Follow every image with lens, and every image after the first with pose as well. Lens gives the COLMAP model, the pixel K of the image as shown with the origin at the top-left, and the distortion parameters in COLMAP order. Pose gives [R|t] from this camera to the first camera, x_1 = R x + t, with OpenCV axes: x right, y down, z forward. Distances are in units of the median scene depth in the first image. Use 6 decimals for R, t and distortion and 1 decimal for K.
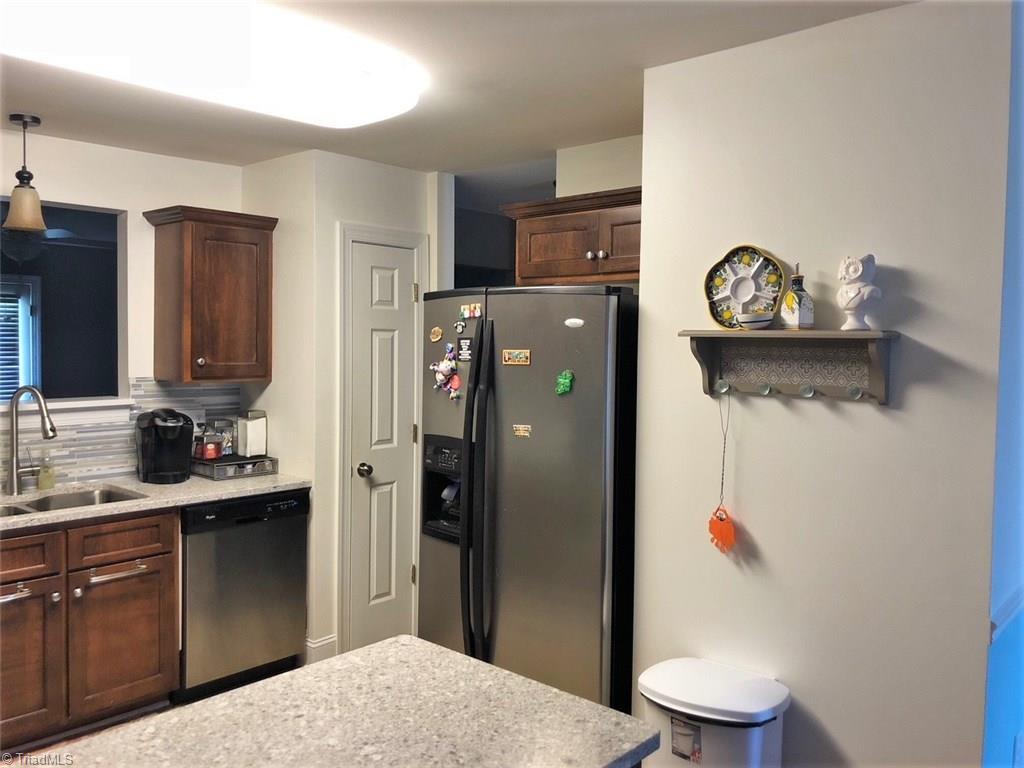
lens RADIAL K [[839.7, 0, 512.0], [0, 839.7, 384.0], [0, 0, 1]] dist [0.044062, -0.065593]
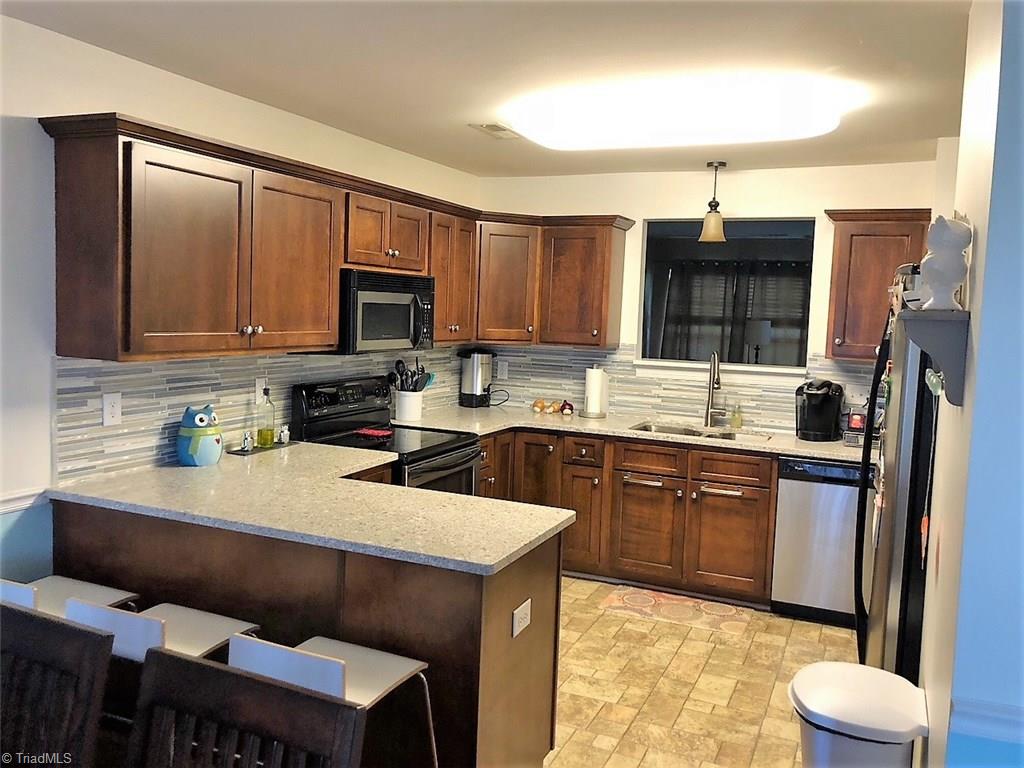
lens RADIAL K [[829.1, 0, 512.0], [0, 829.1, 384.0], [0, 0, 1]] dist [0.040920, -0.126639]
pose [[0.313569, 0.086503, -0.945617, 0.671052], [-0.086011, 0.994336, 0.062438, -0.001126], [0.945662, 0.061755, 0.319233, 0.240453]]
